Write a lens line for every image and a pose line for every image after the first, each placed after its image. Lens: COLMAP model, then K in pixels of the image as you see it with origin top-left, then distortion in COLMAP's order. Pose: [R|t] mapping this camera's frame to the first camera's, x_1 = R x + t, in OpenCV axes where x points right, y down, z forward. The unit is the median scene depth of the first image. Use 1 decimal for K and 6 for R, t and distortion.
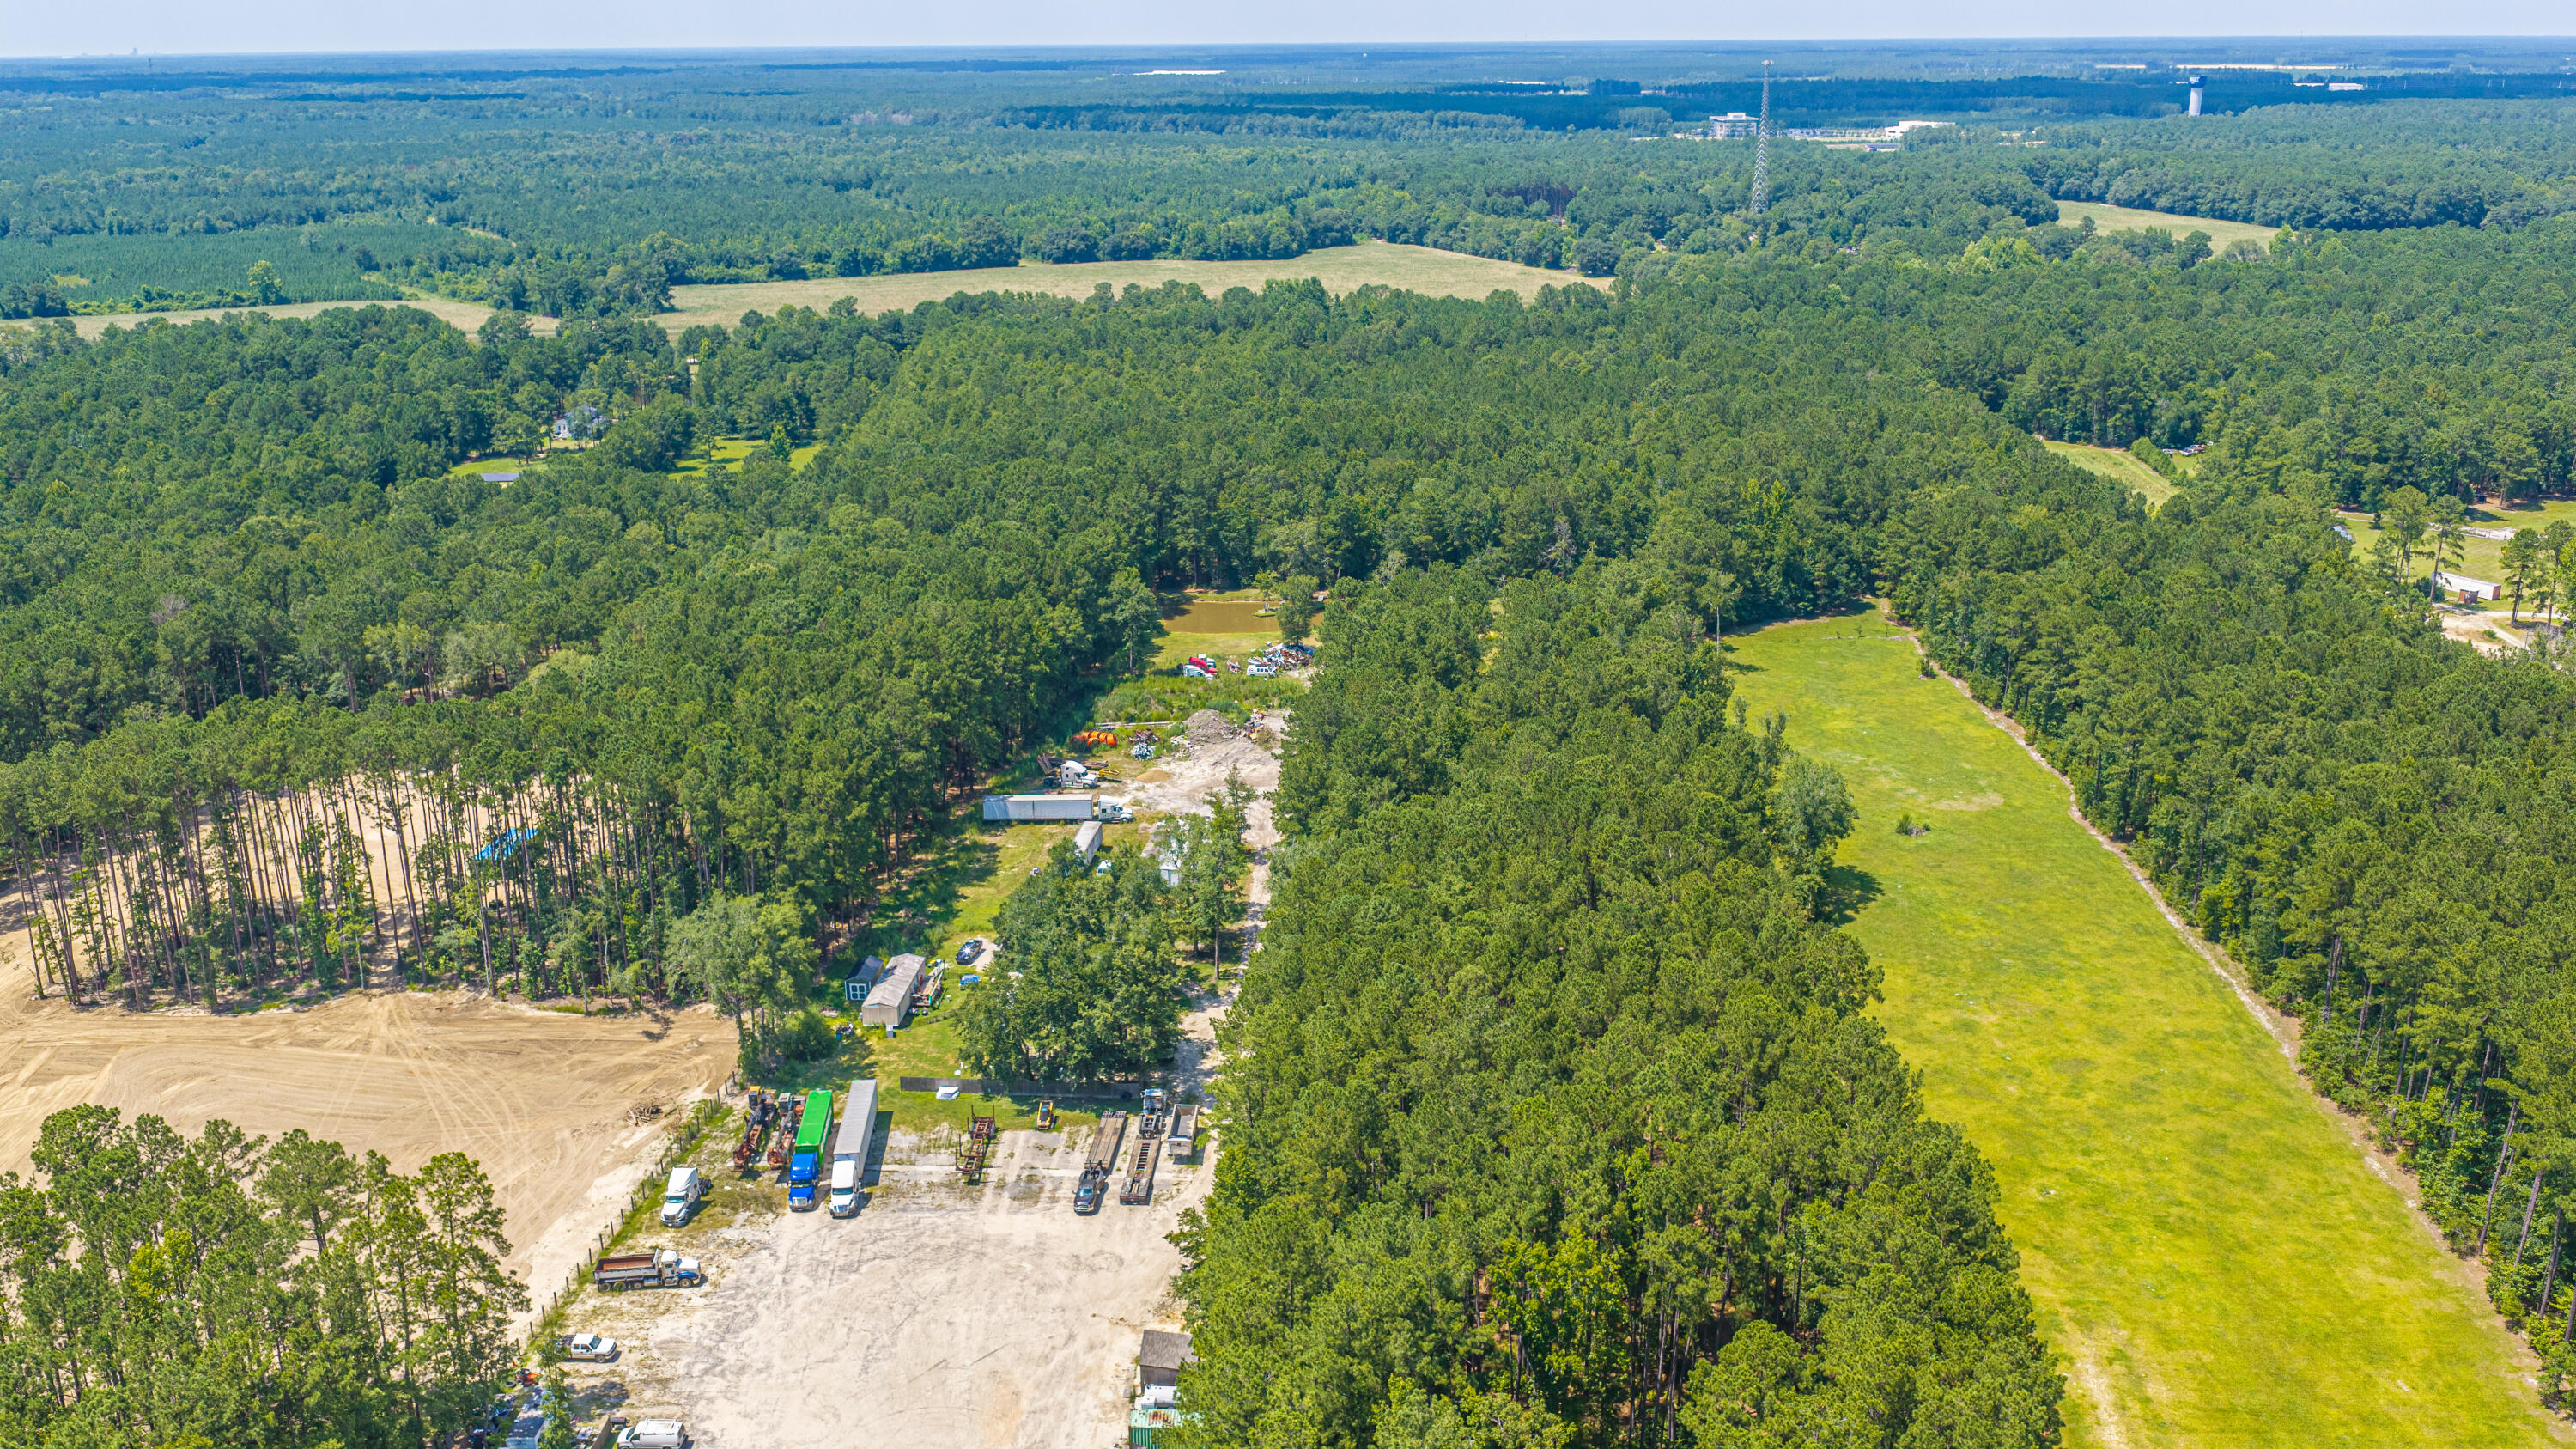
lens RADIAL K [[2129.6, 0, 1292.5], [0, 2129.6, 718.3], [0, 0, 1]] dist [0.028035, -0.060546]
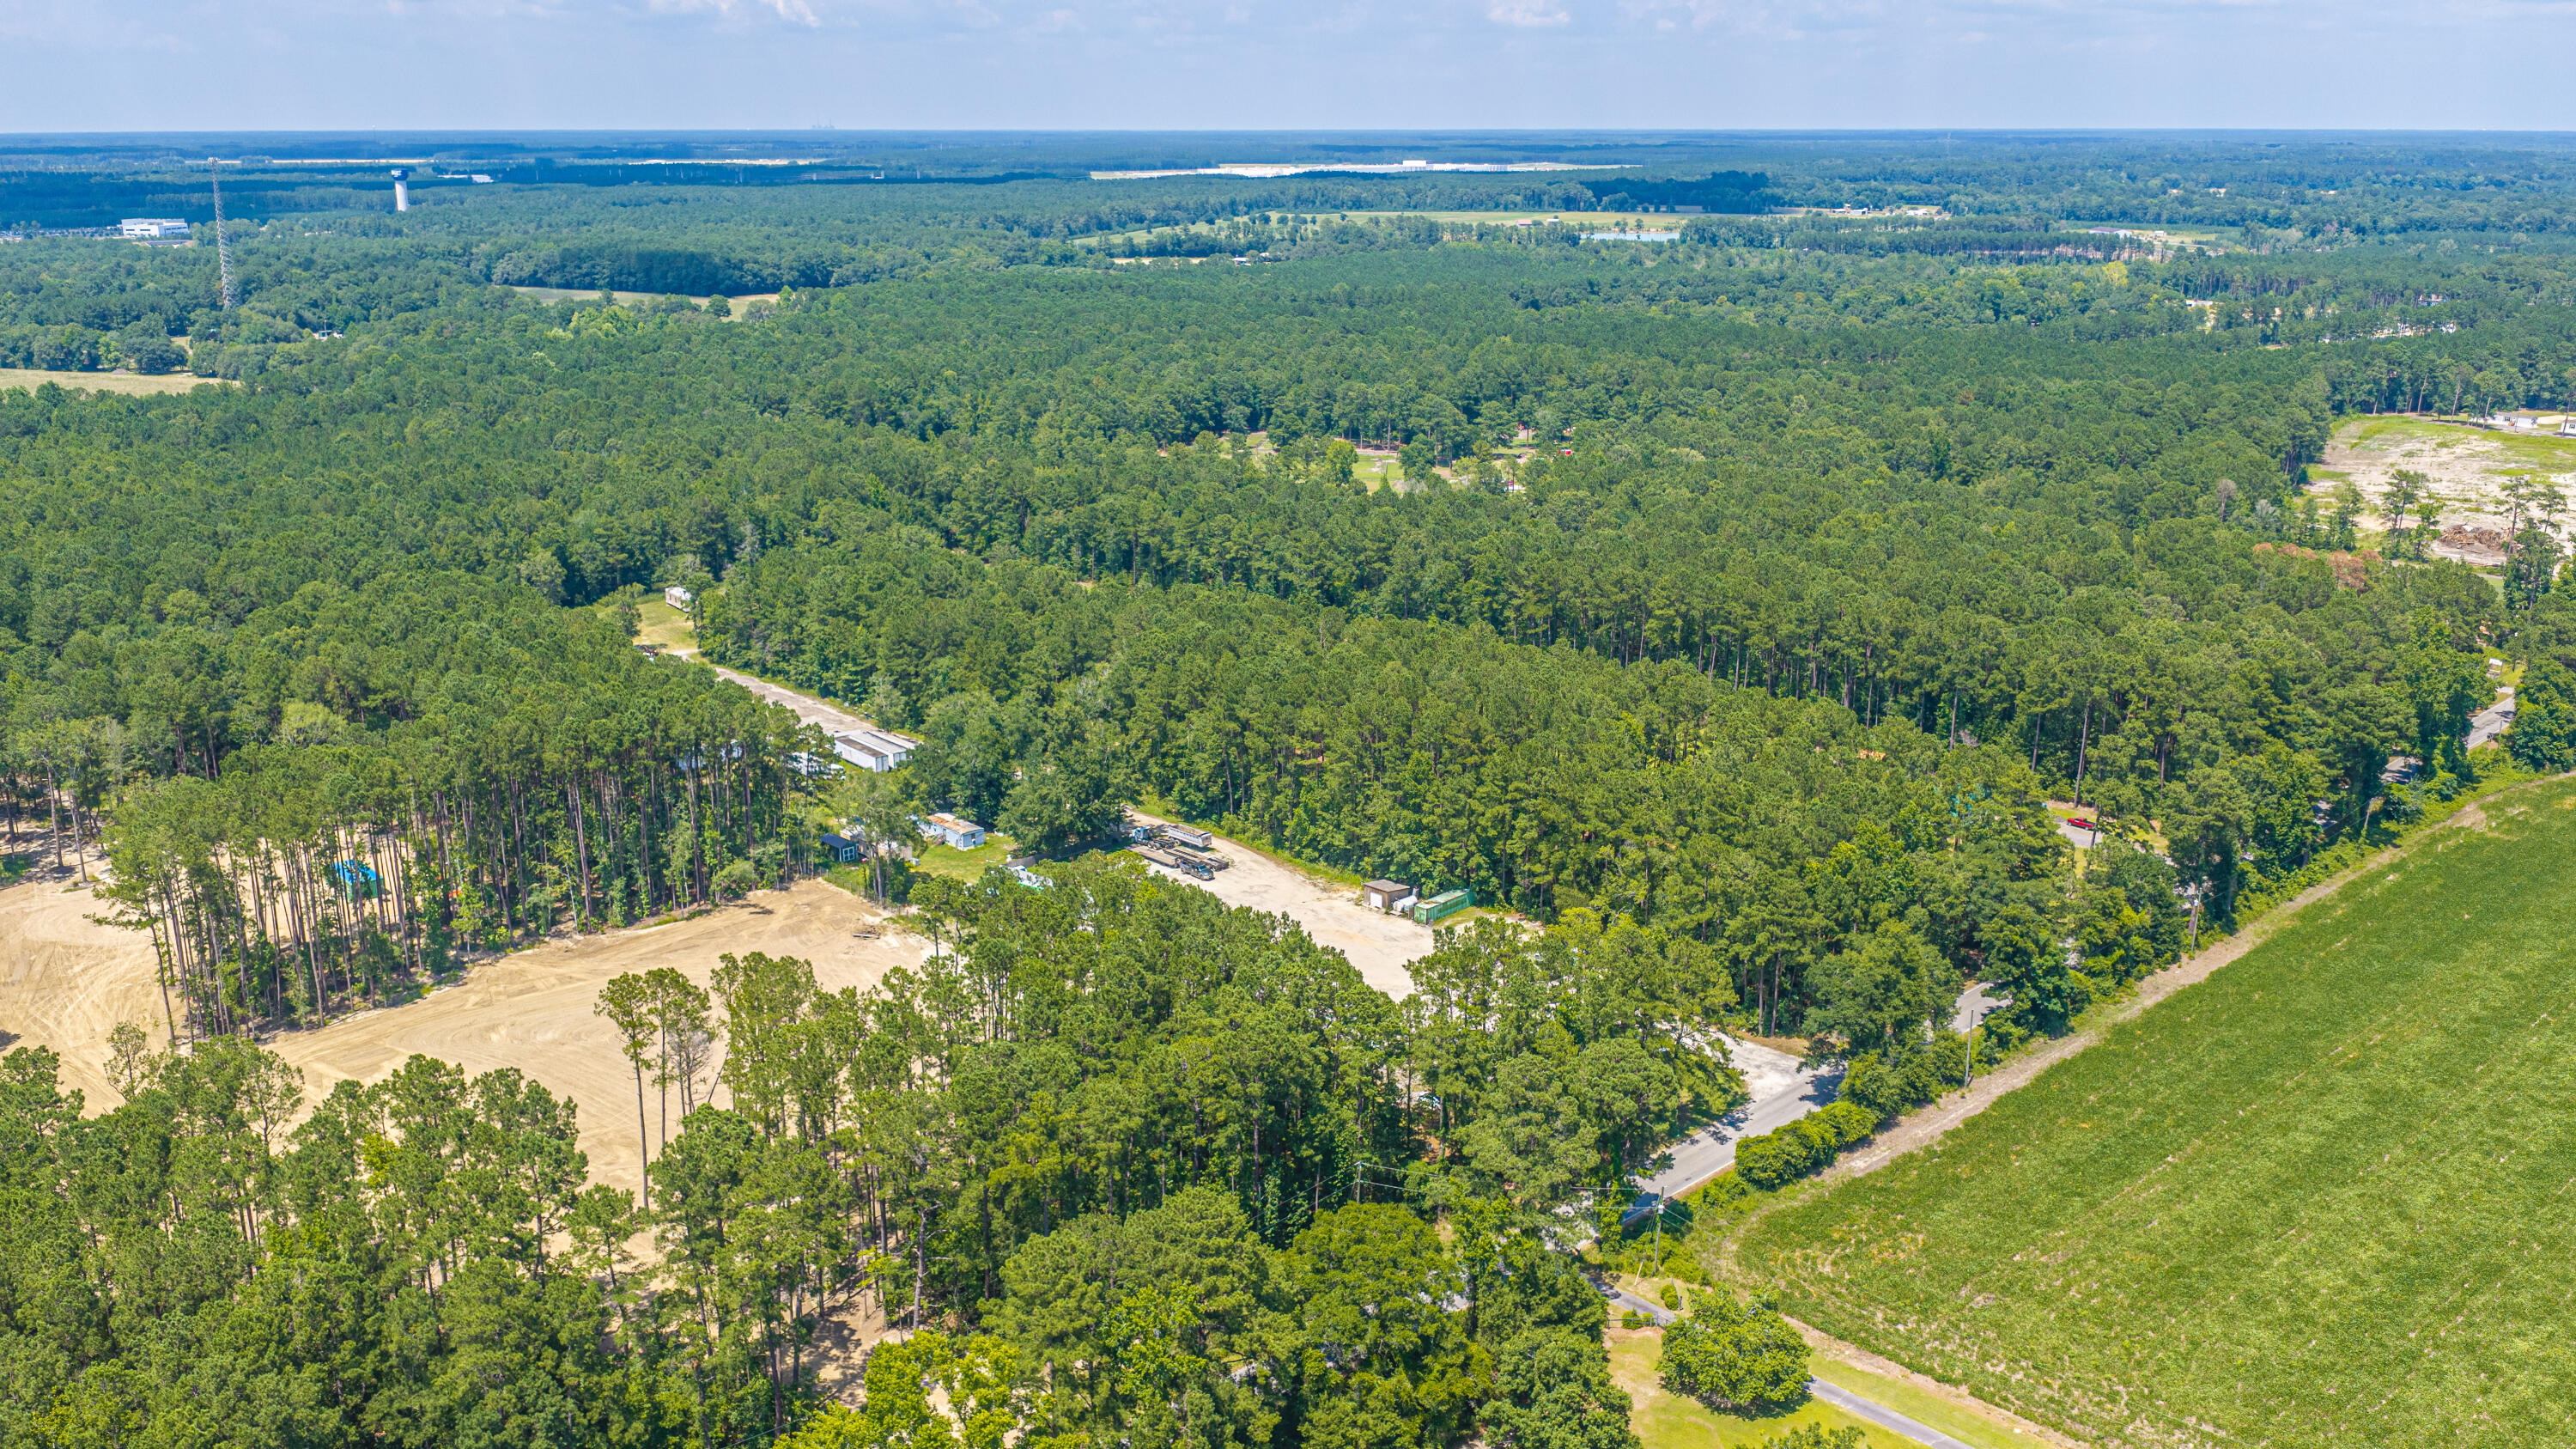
lens RADIAL K [[2129.6, 0, 1282.9], [0, 2129.6, 729.6], [0, 0, 1]] dist [0.028035, -0.060546]
pose [[0.665096, -0.195132, 0.720813, -0.420935], [0.222445, 0.973206, 0.058207, 0.018004], [-0.712857, 0.121627, 0.690682, -0.041601]]
